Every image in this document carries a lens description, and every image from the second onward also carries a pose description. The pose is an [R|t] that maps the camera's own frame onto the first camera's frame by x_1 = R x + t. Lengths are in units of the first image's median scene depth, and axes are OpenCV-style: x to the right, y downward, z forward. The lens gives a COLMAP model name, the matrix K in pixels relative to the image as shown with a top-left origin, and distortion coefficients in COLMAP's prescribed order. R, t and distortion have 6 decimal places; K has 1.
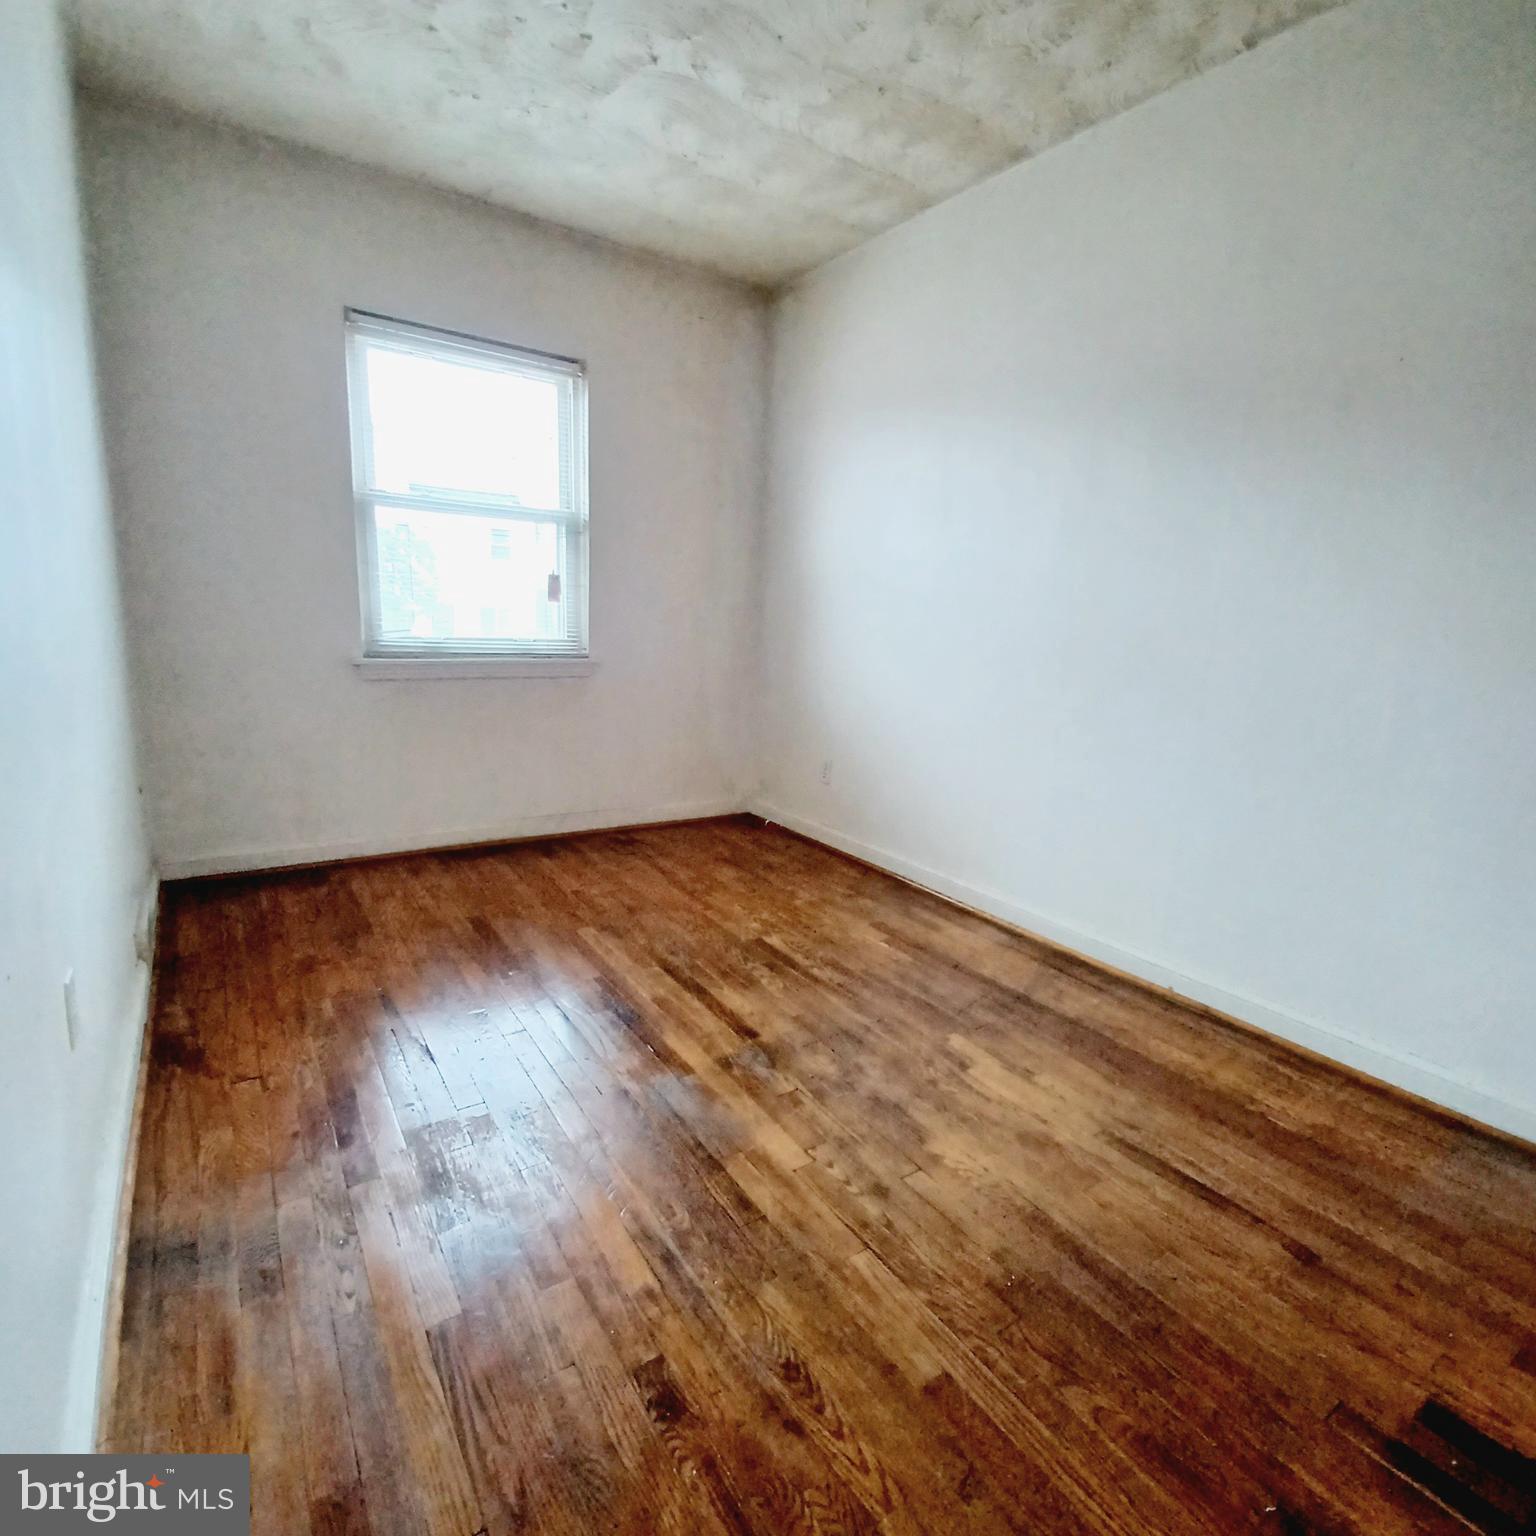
lens RADIAL K [[806.3, 0, 769.6], [0, 806.3, 766.1], [0, 0, 1]] dist [0.009208, -0.010853]
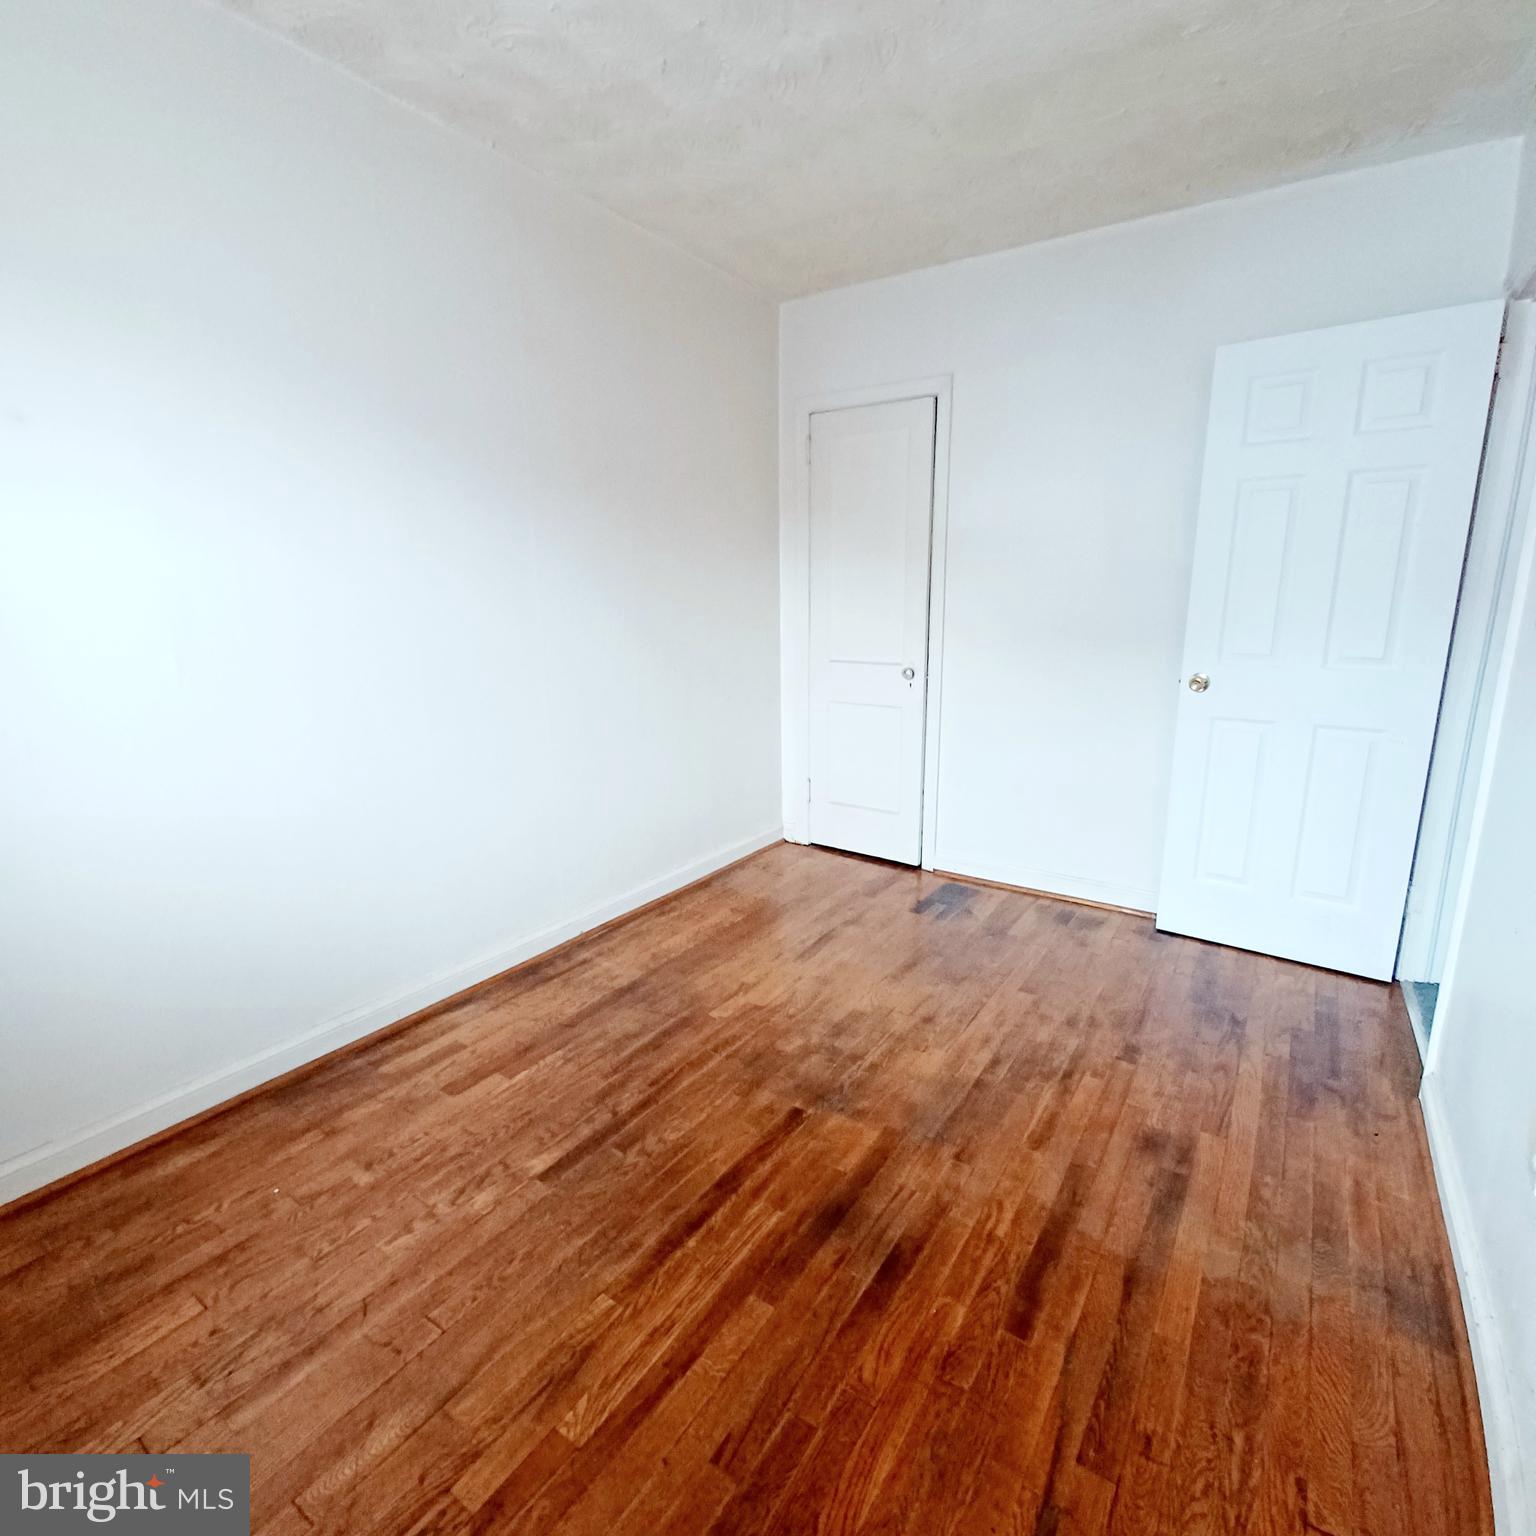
lens RADIAL K [[806.3, 0, 769.3], [0, 806.3, 767.5], [0, 0, 1]] dist [0.009208, -0.010853]
pose [[-0.380371, -0.233516, 0.894868, -0.659074], [0.167815, 0.934108, 0.315087, -0.302458], [-0.909481, 0.270022, -0.316121, 1.052060]]
